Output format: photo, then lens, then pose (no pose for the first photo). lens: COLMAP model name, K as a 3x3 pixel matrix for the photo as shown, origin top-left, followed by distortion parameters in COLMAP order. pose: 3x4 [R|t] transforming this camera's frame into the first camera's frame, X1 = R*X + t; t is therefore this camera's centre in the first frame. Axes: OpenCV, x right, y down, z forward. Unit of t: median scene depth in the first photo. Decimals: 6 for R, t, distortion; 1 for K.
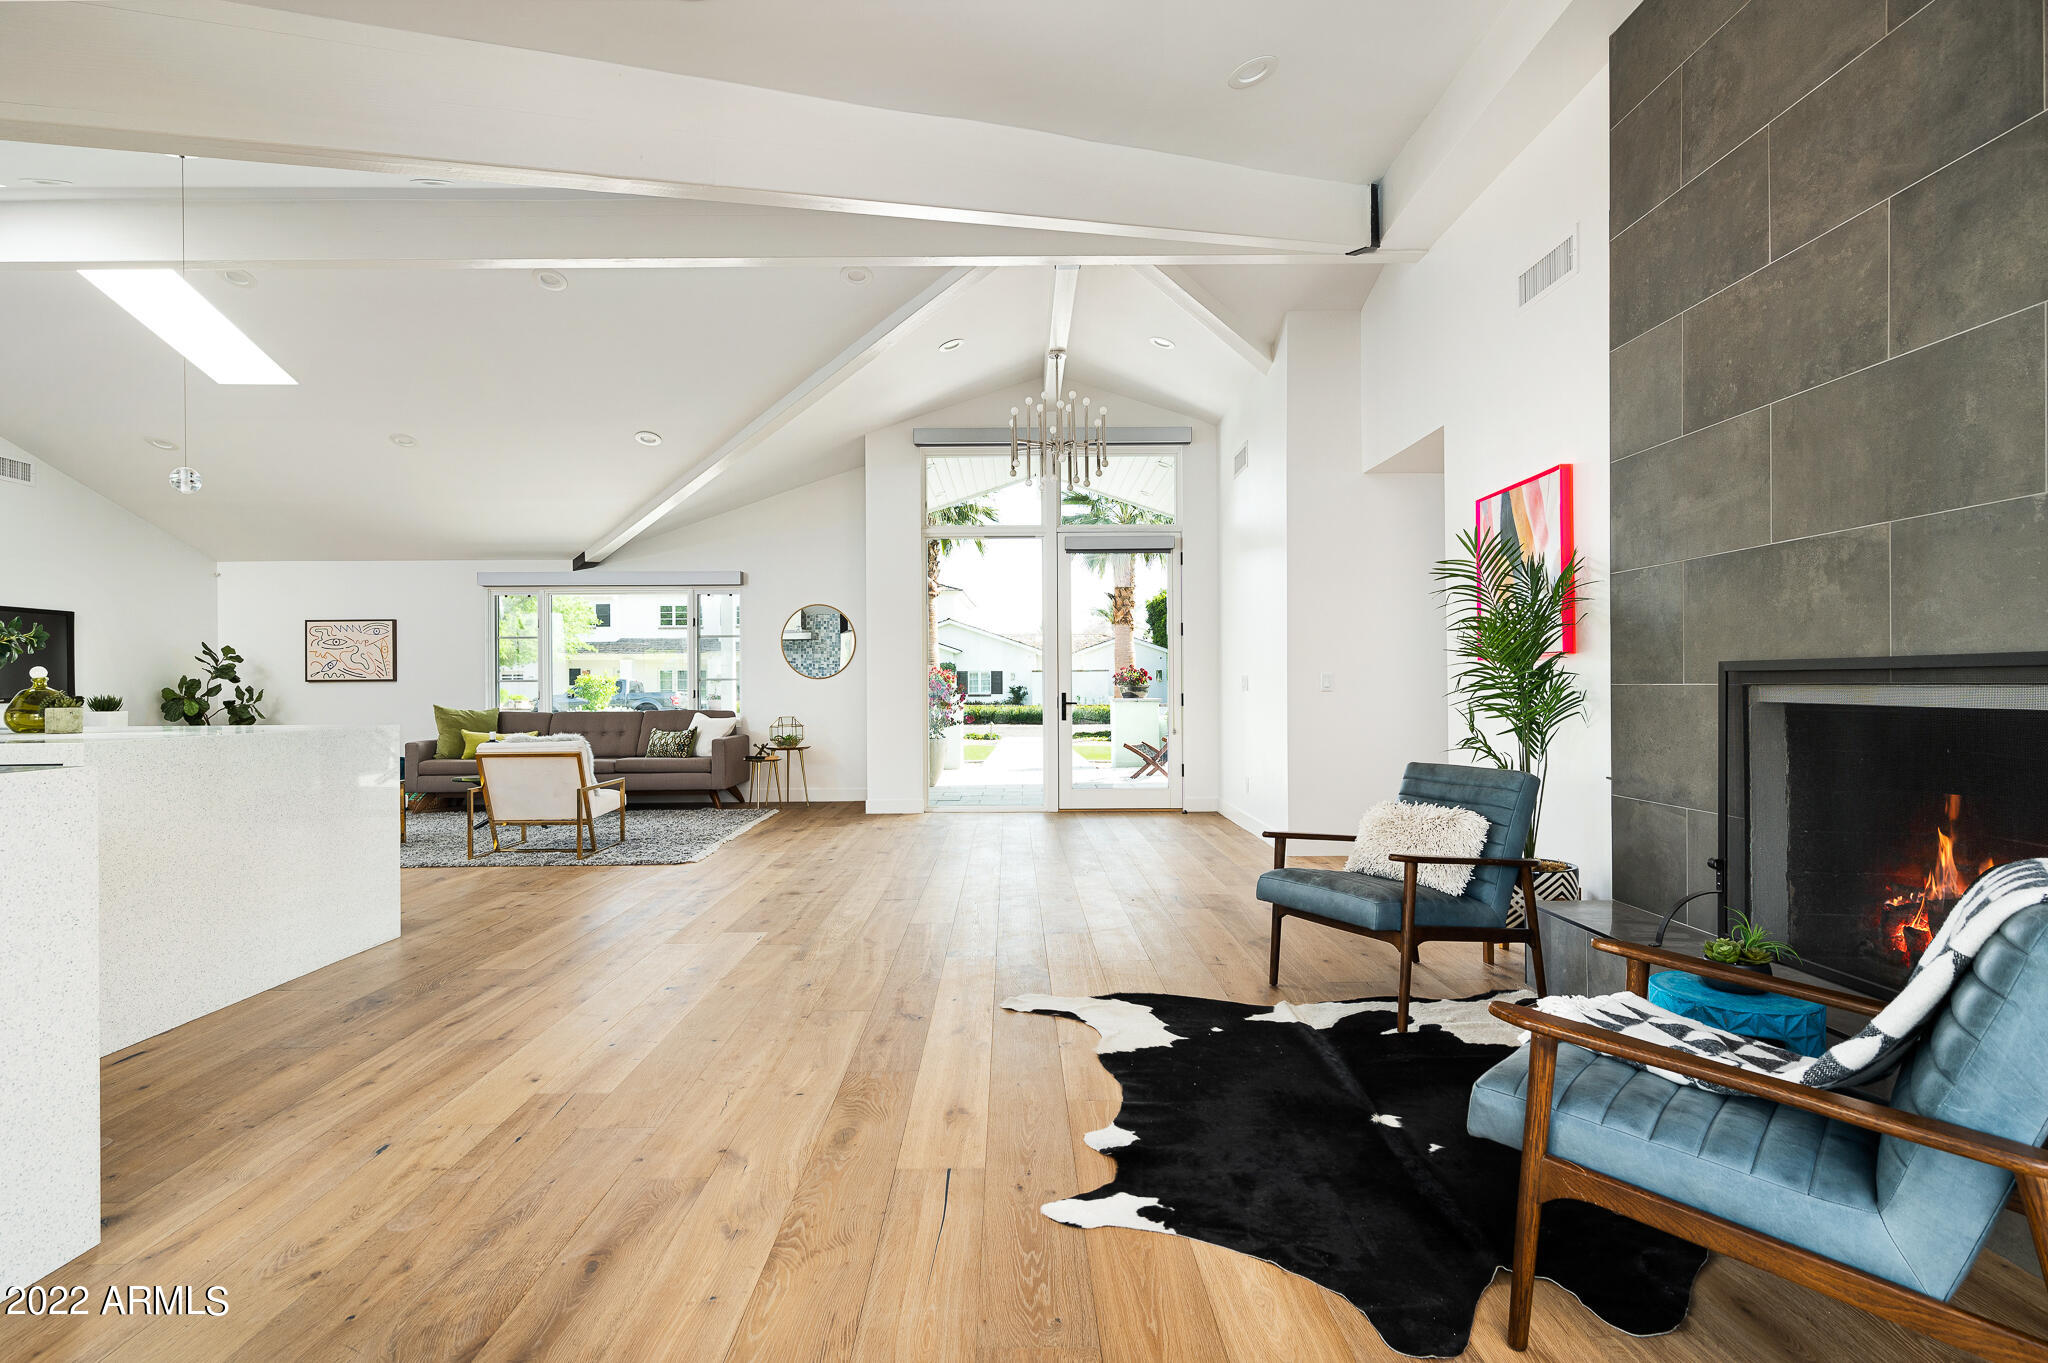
lens RADIAL K [[1024.3, 0, 1024.0], [0, 1024.3, 681.5], [0, 0, 1]] dist [0.000370, -0.000206]
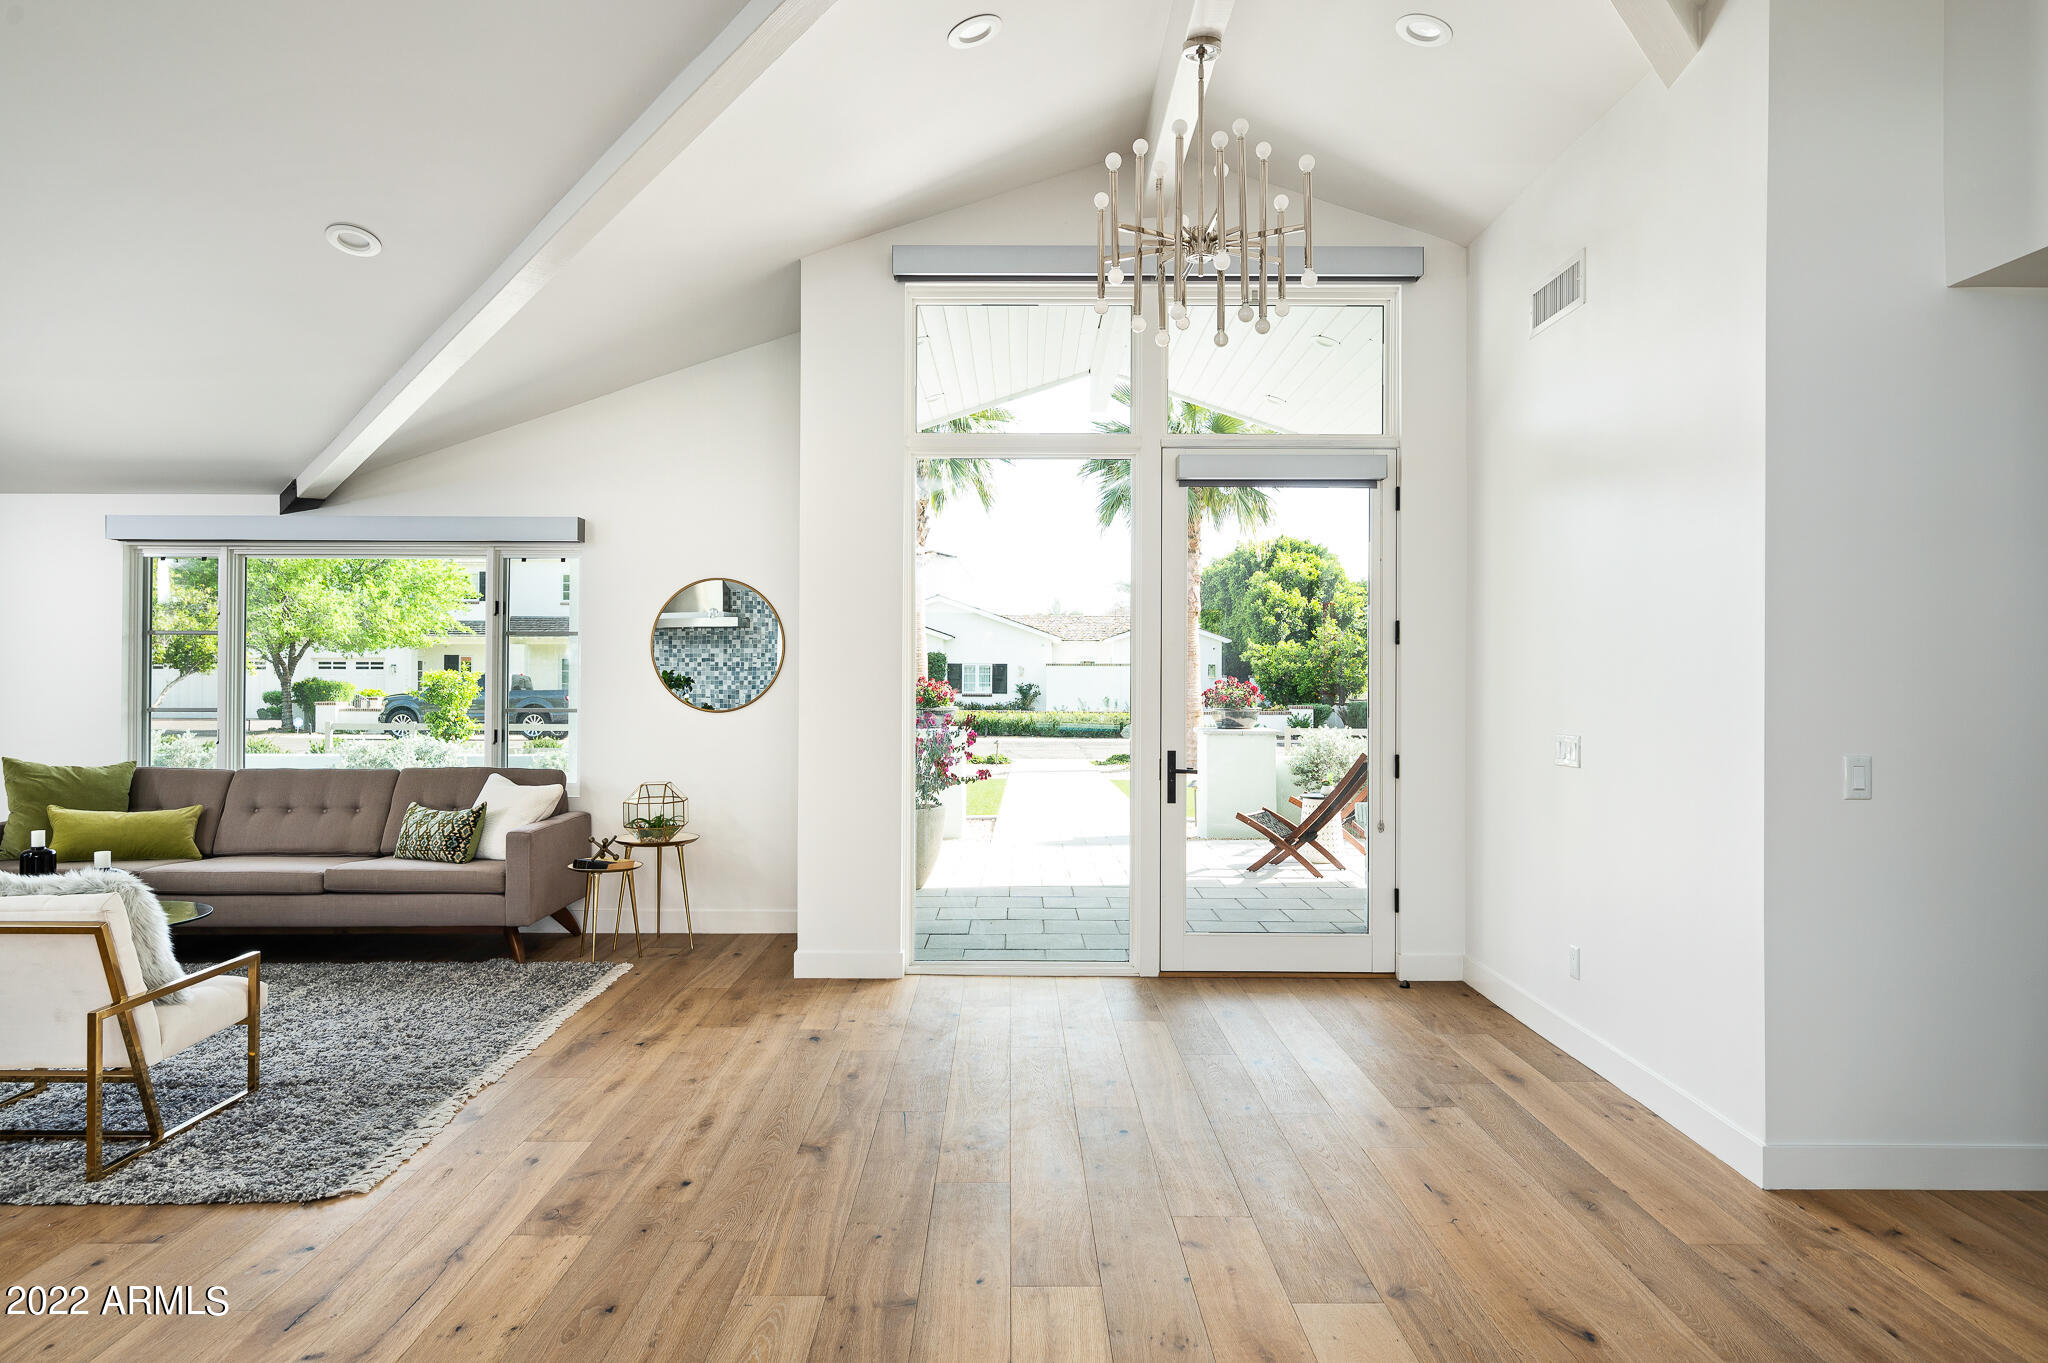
lens RADIAL K [[1284.1, 0, 1024.0], [0, 1284.1, 681.5], [0, 0, 1]] dist [-0.006484, 0.000527]
pose [[0.999936, 0.010285, -0.004740, -0.032314], [-0.010256, 0.999928, 0.006234, -0.026316], [0.004804, -0.006185, 0.999969, 0.315918]]
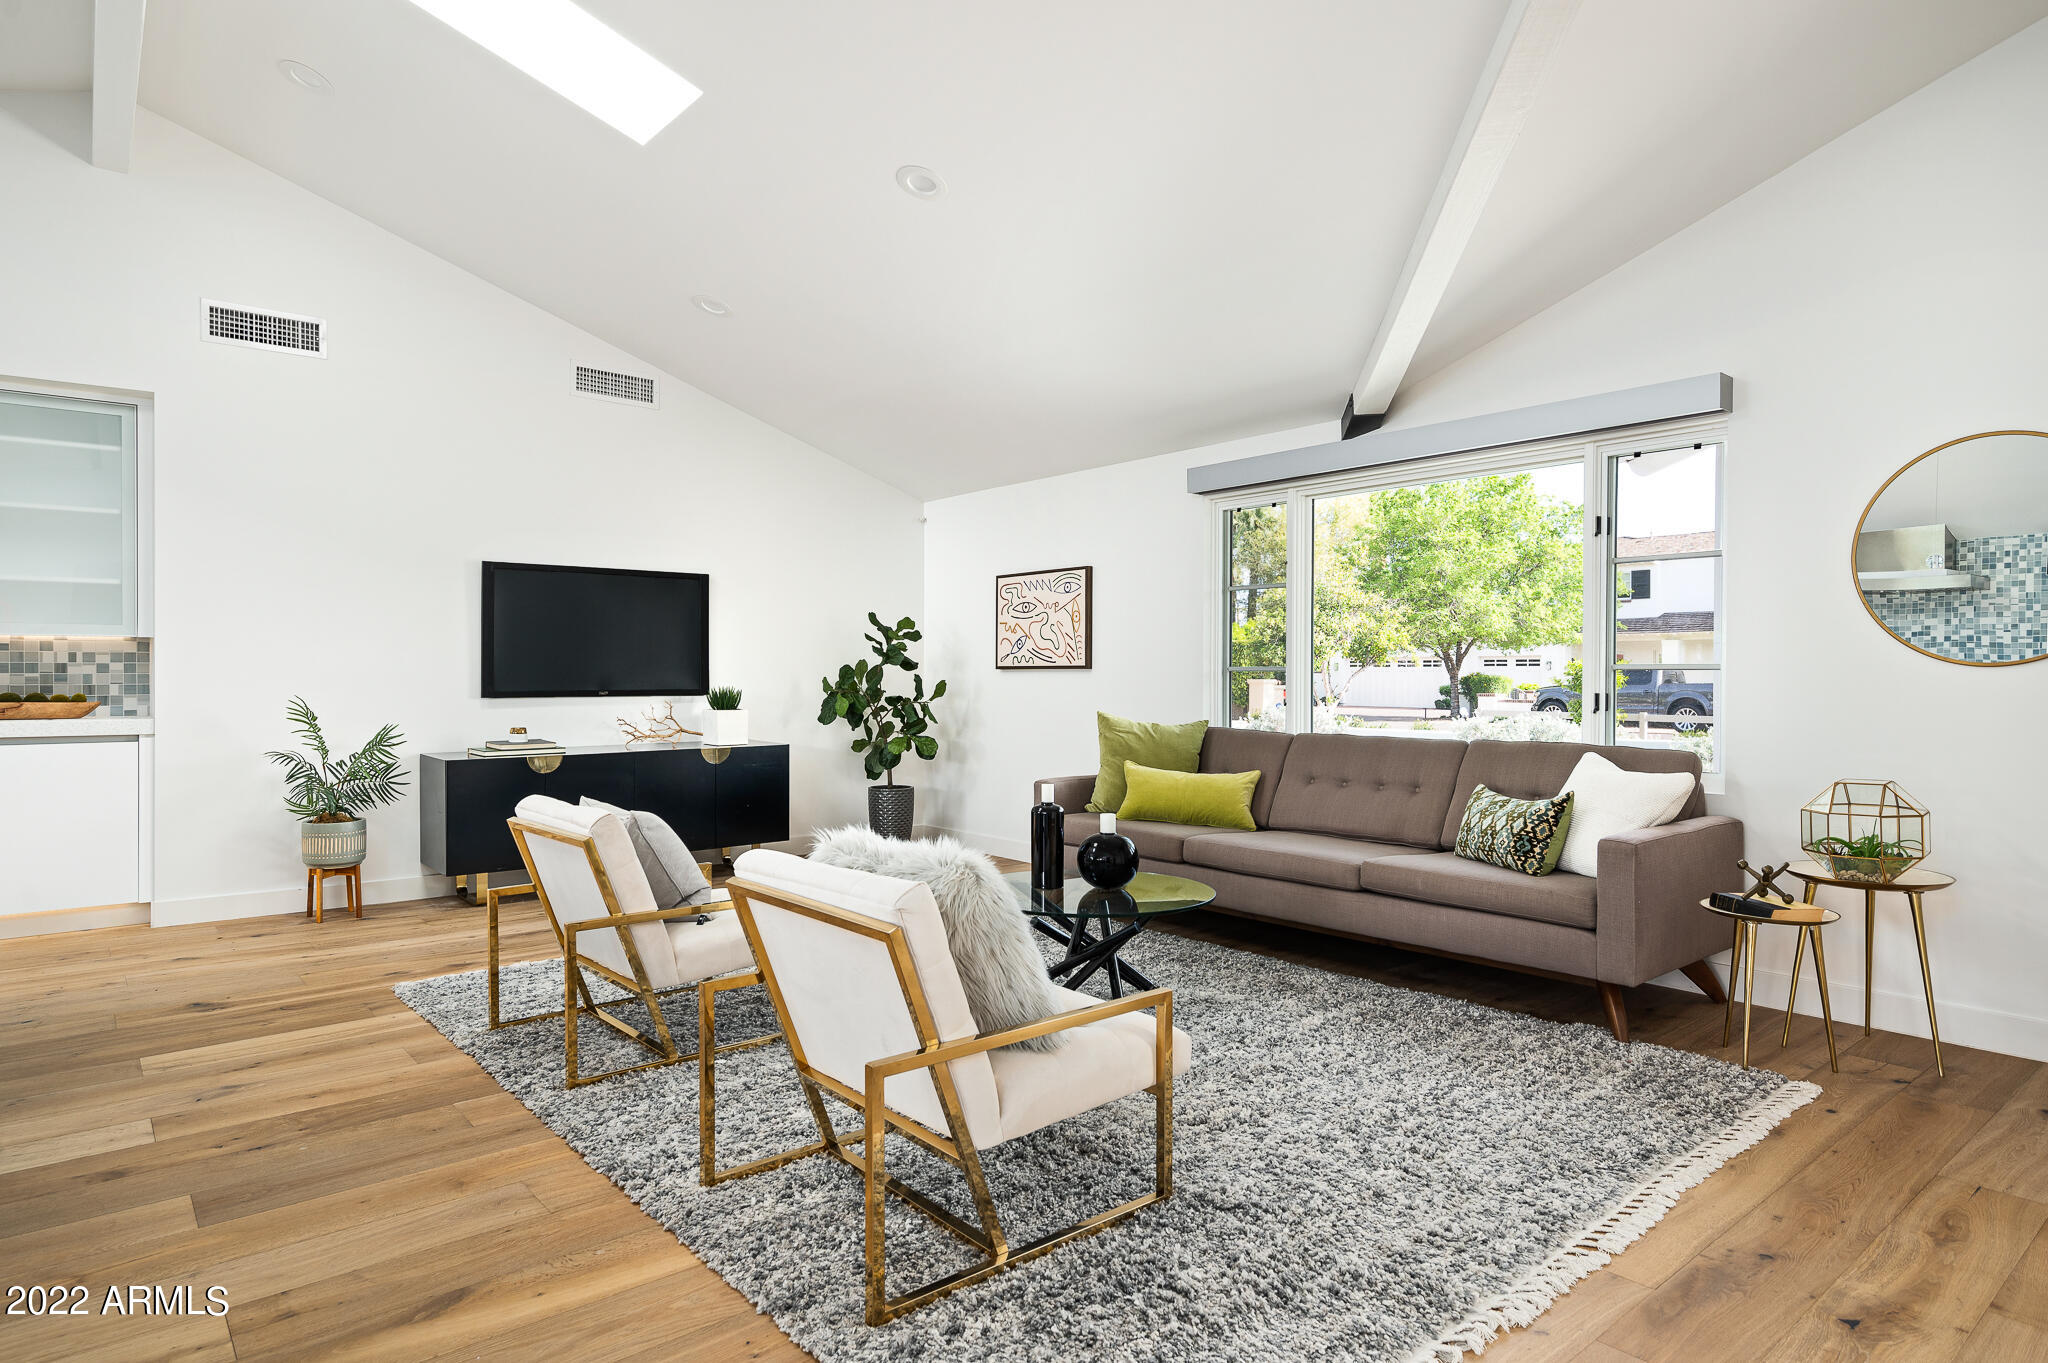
lens RADIAL K [[1155.1, 0, 1019.6], [0, 1155.1, 675.6], [0, 0, 1]] dist [0.005219, 0.000565]
pose [[0.625021, 0.008580, -0.780561, -0.111604], [-0.003208, 0.999959, 0.008423, -0.001916], [0.780602, -0.002760, 0.625023, 0.558064]]
